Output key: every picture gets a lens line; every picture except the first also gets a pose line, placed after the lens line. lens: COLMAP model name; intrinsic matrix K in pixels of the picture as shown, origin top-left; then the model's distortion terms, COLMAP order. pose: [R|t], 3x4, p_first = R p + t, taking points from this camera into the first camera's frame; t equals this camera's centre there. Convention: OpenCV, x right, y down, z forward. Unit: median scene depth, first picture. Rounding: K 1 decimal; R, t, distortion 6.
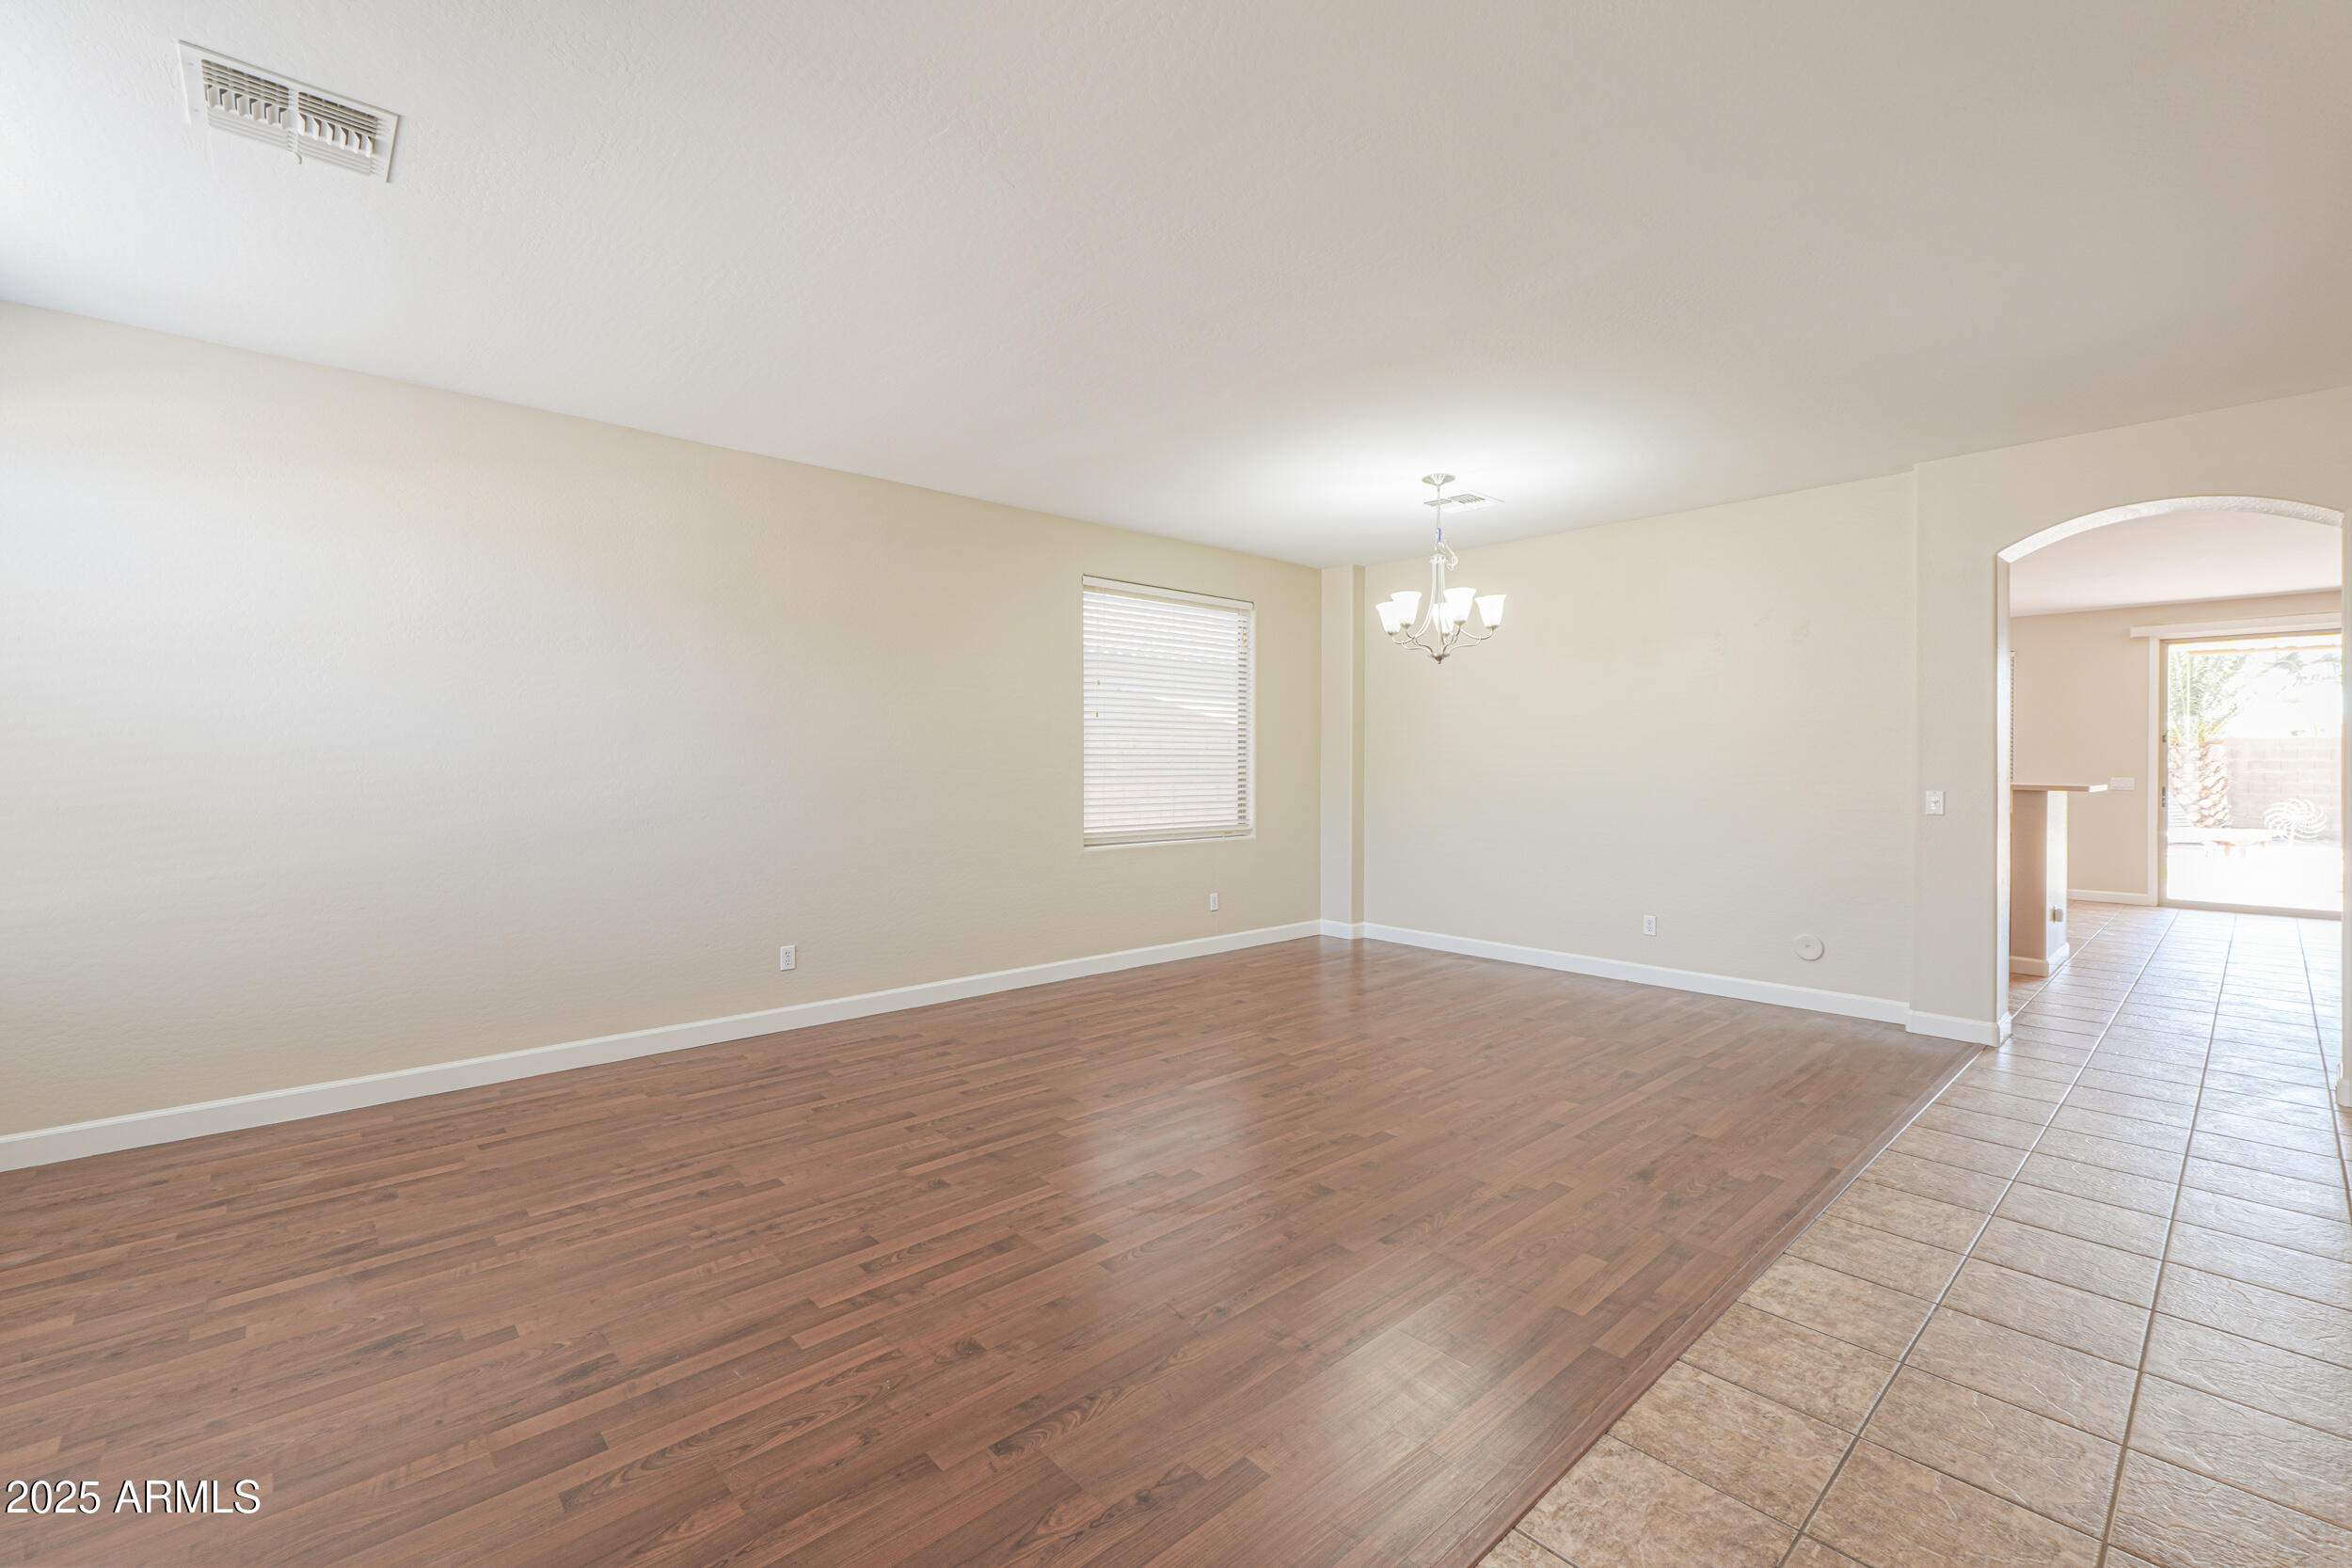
lens RADIAL K [[991.9, 0, 1163.8], [0, 991.9, 772.4], [0, 0, 1]] dist [-0.014379, 0.000121]
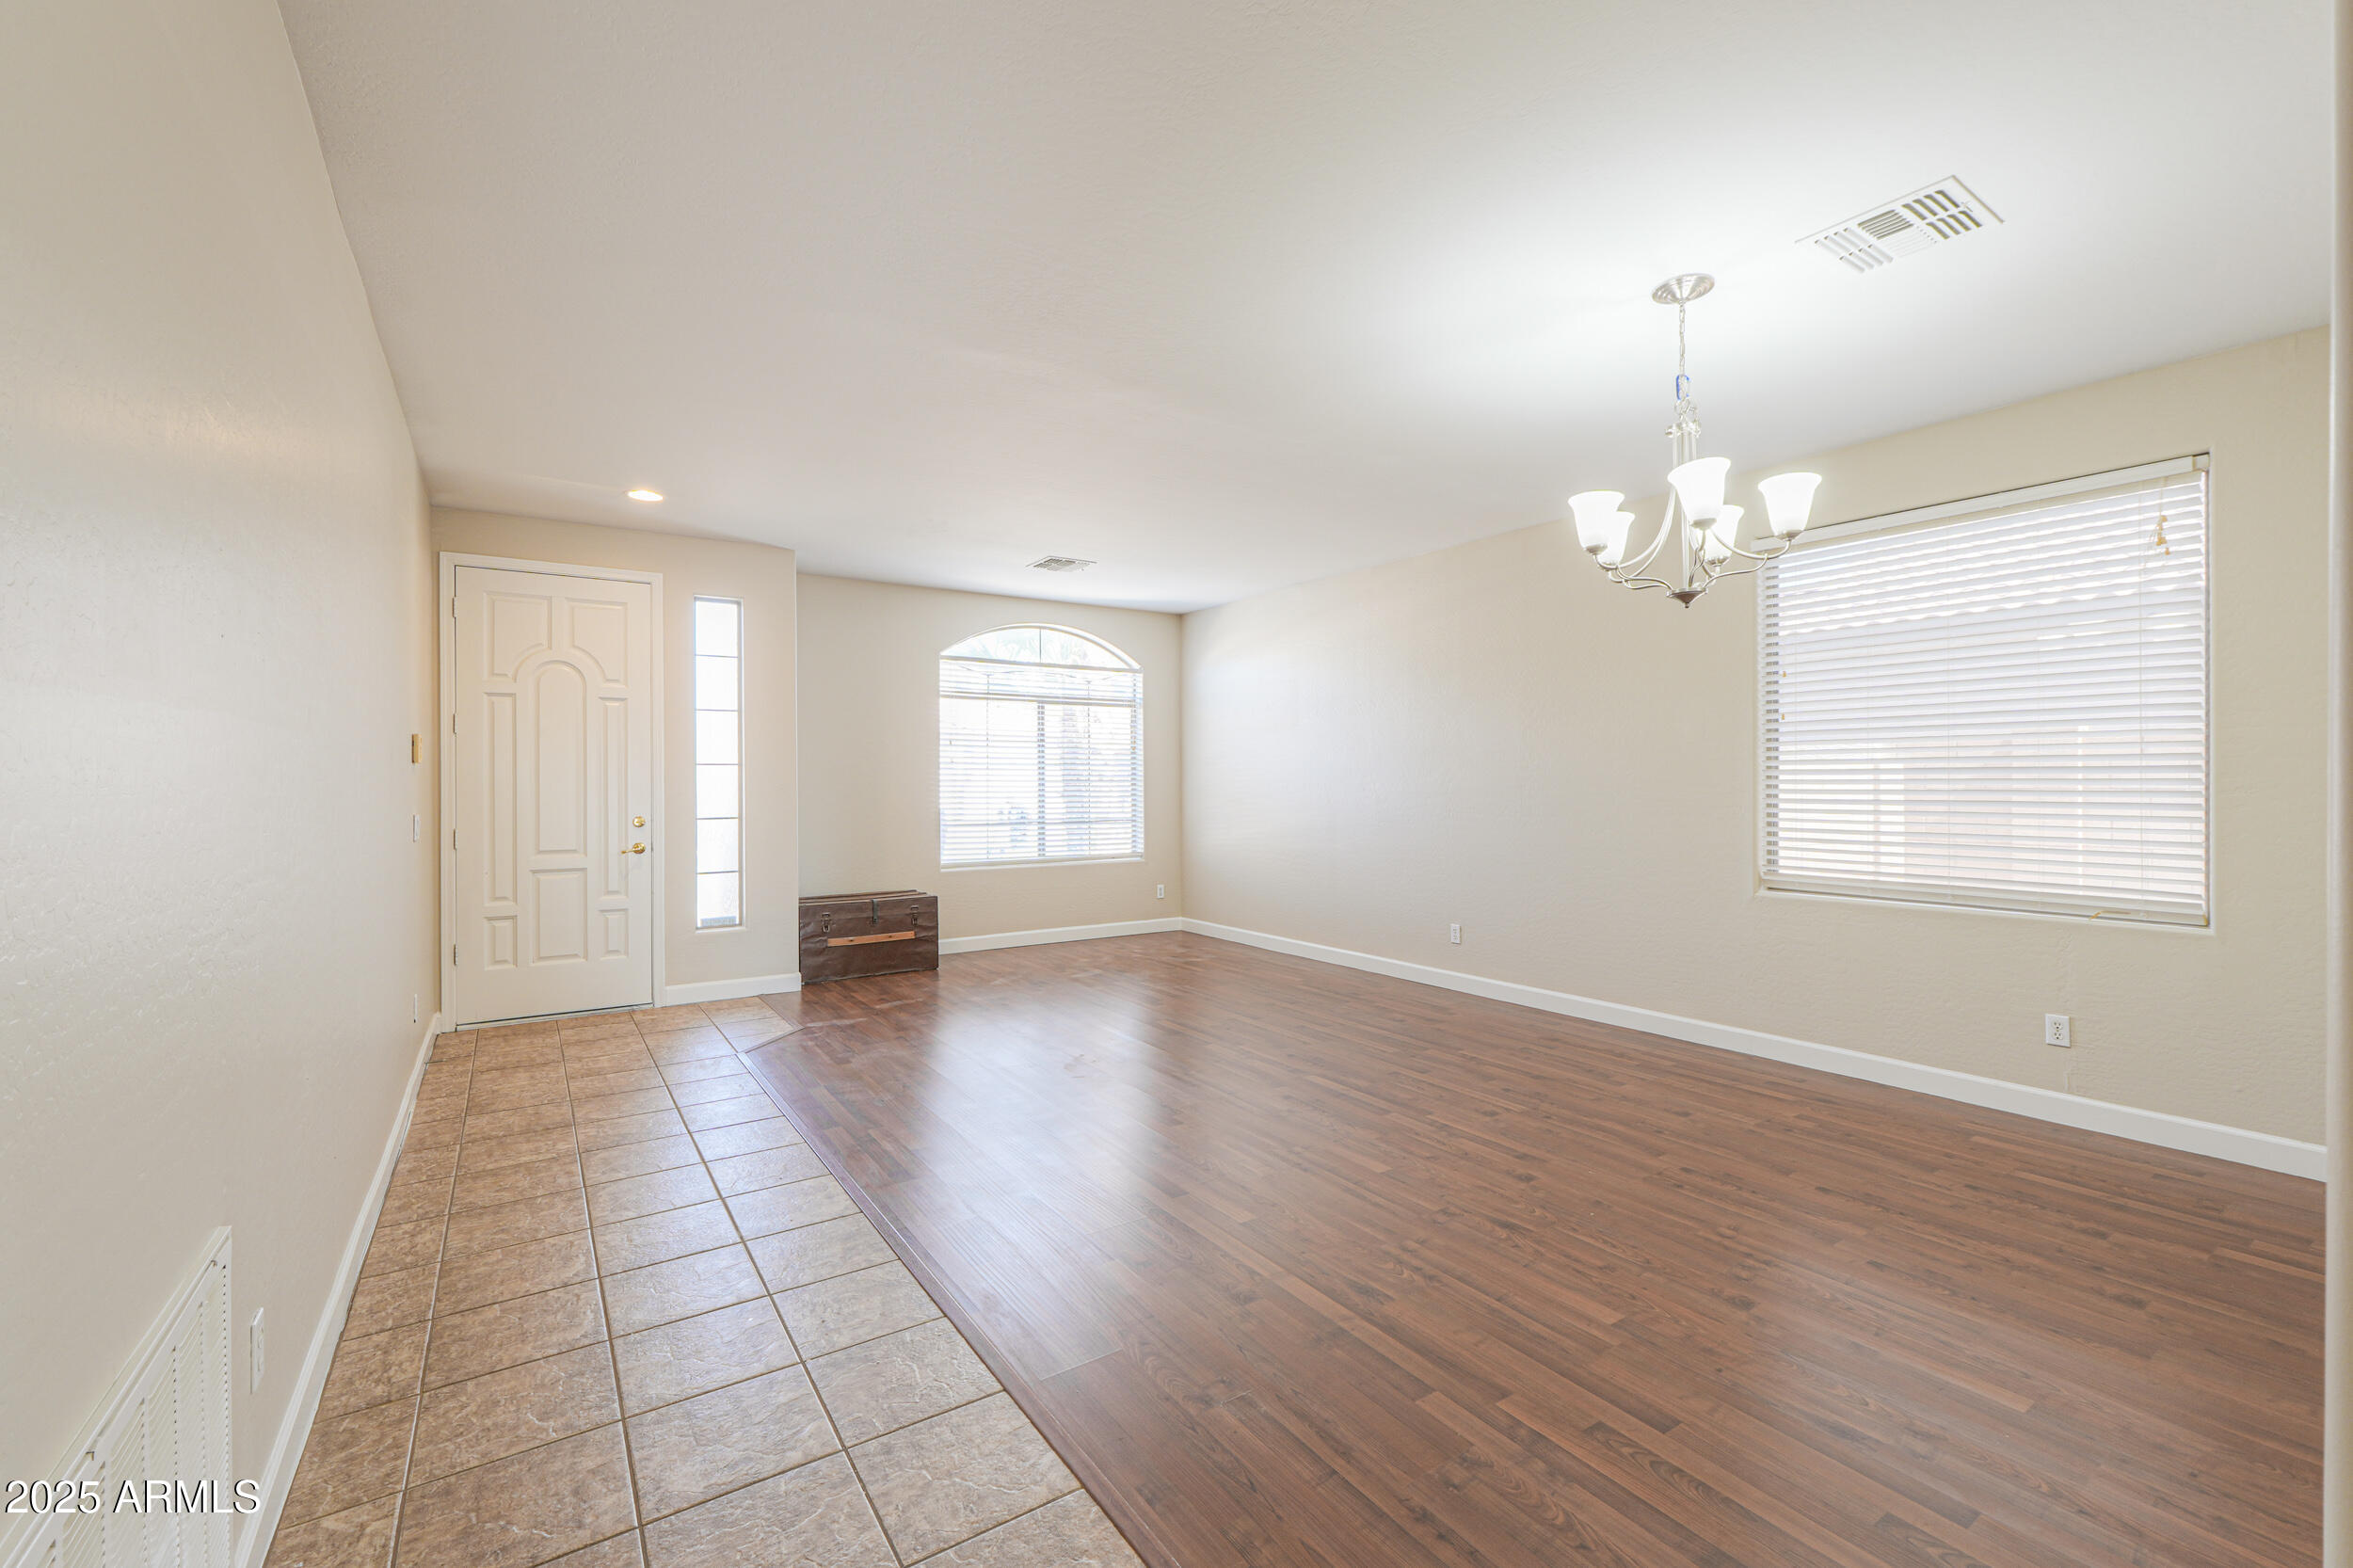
lens RADIAL K [[986.4, 0, 1182.9], [0, 986.4, 780.1], [0, 0, 1]] dist [-0.000825, 0.000352]
pose [[-0.134399, -0.001701, -0.990926, 1.311155], [-0.005388, 0.999985, -0.000986, -0.010408], [0.990913, 0.005207, -0.134406, 1.163053]]
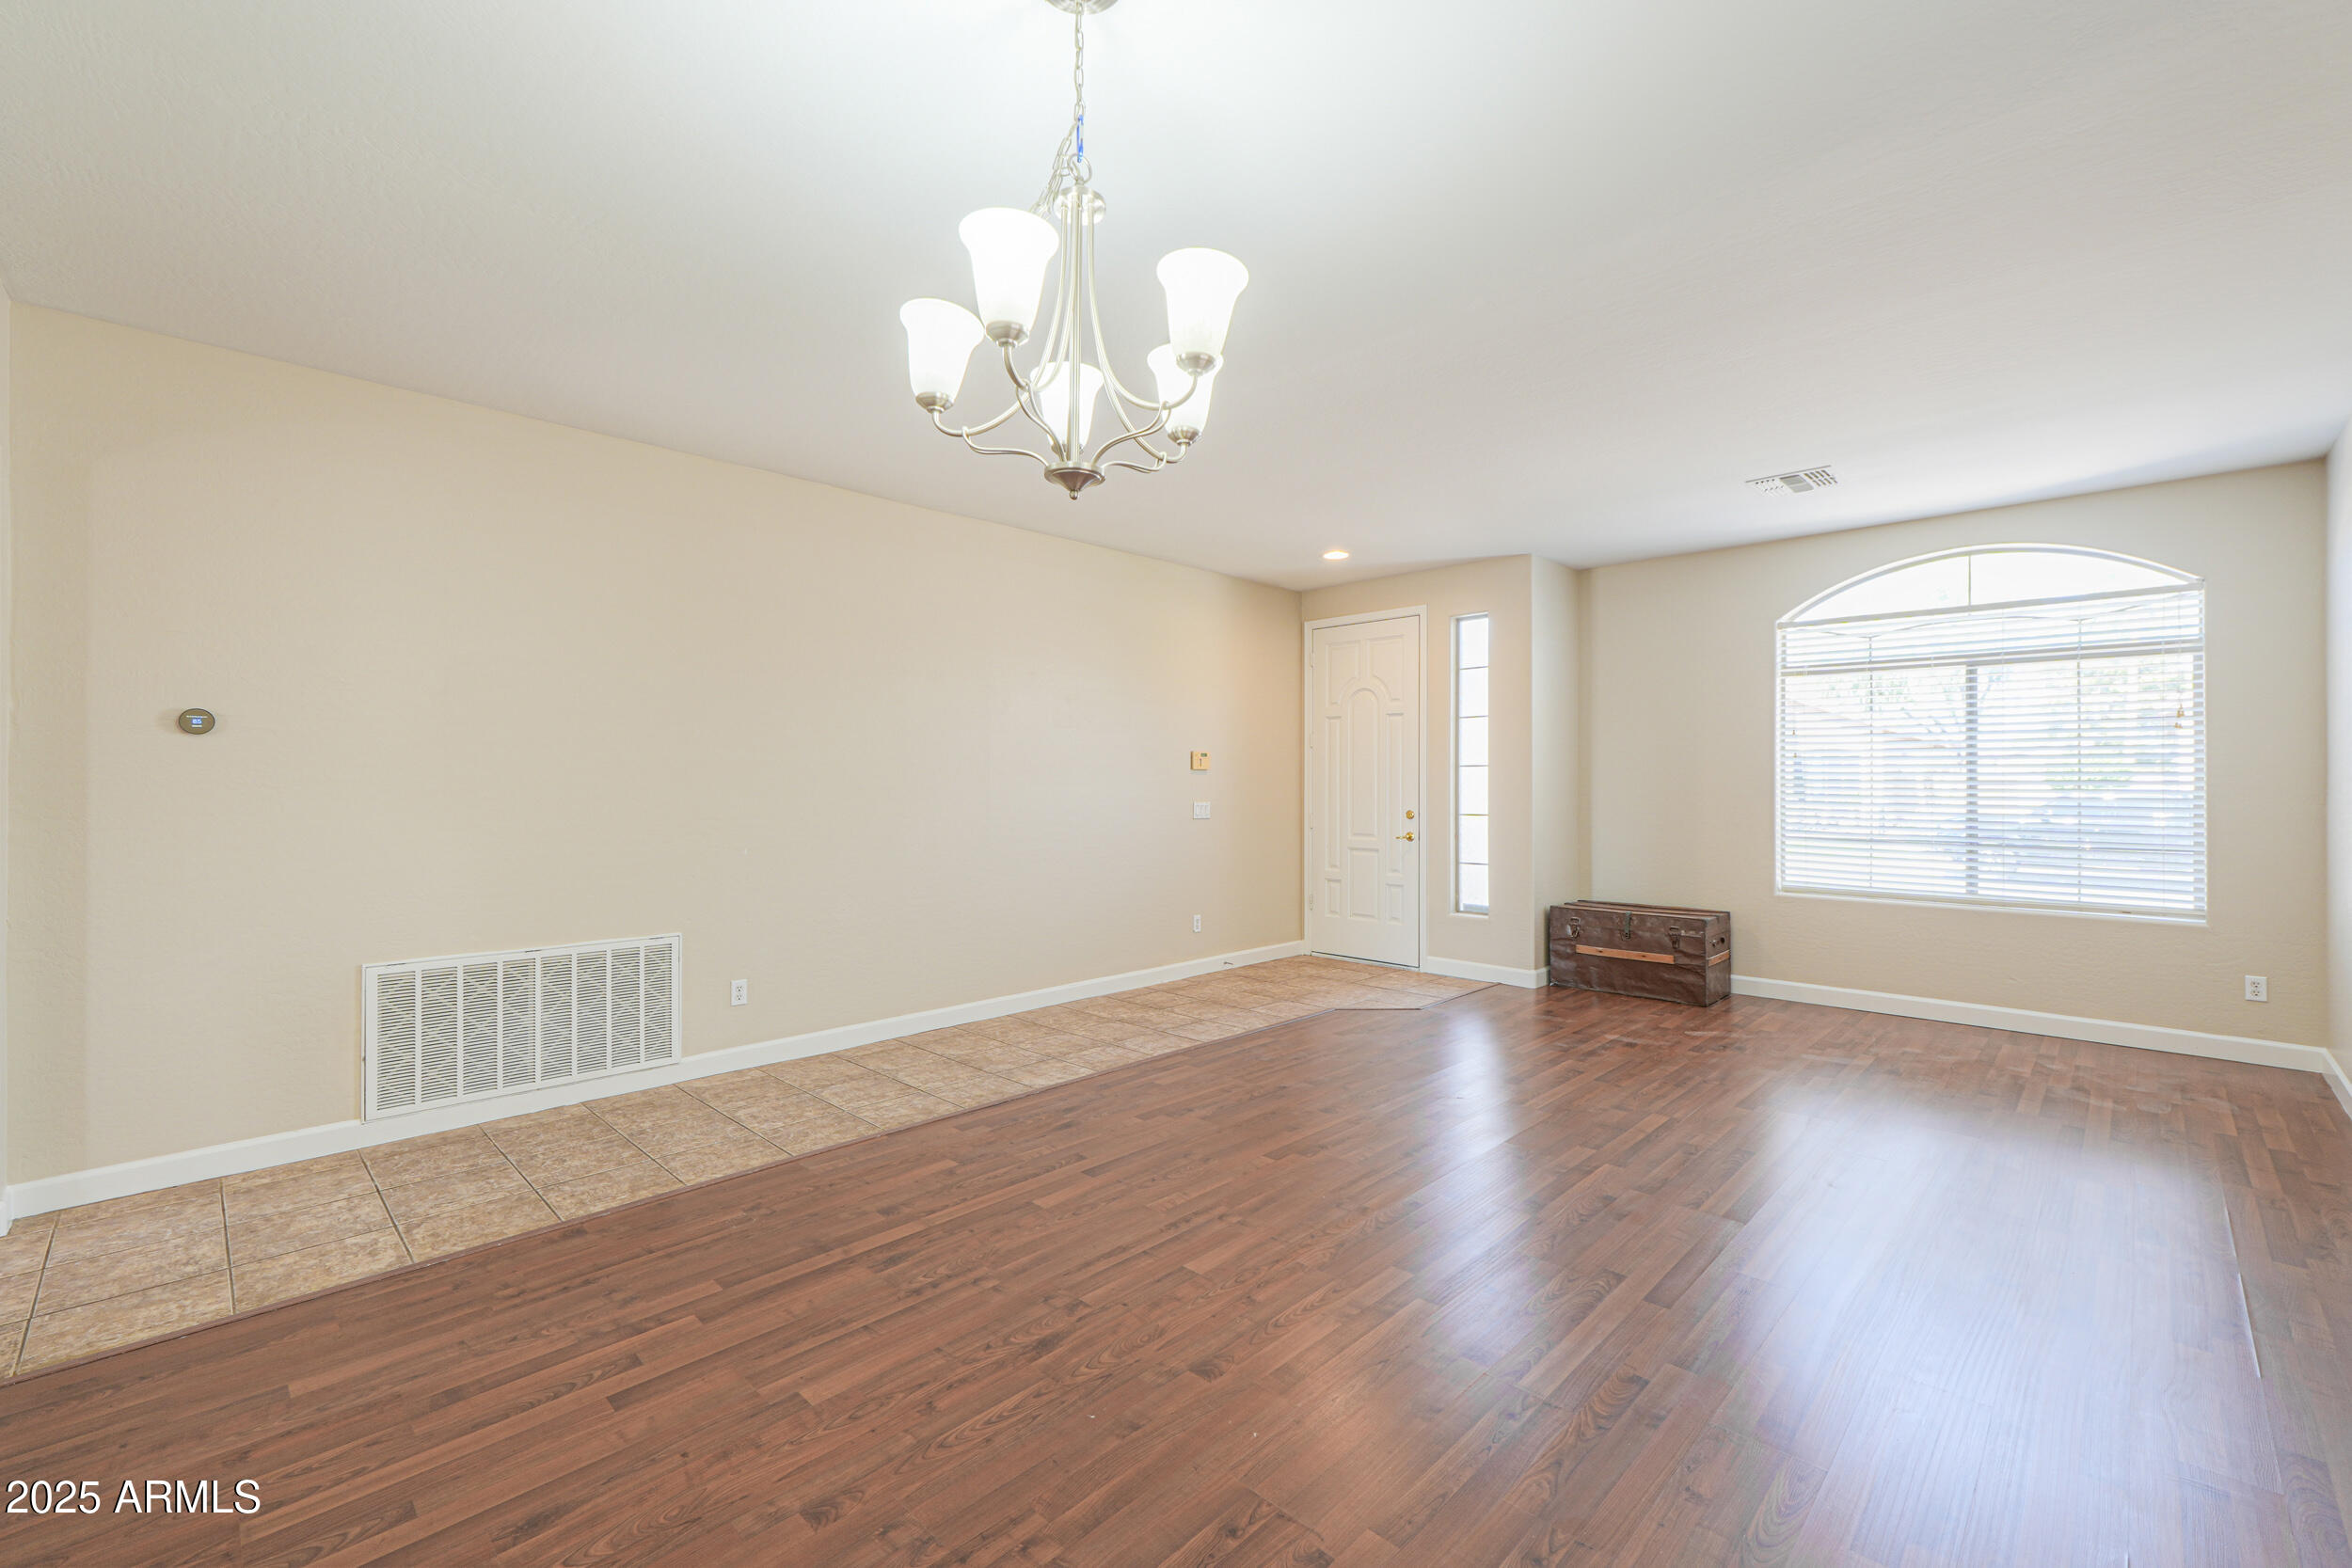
lens RADIAL K [[985.9, 0, 1182.4], [0, 985.9, 780.1], [0, 0, 1]] dist [-0.000825, 0.000352]
pose [[-0.997345, -0.001510, -0.072804, 0.392025], [-0.001951, 0.999980, 0.005991, -0.018139], [0.072794, 0.006118, -0.997328, 1.998305]]
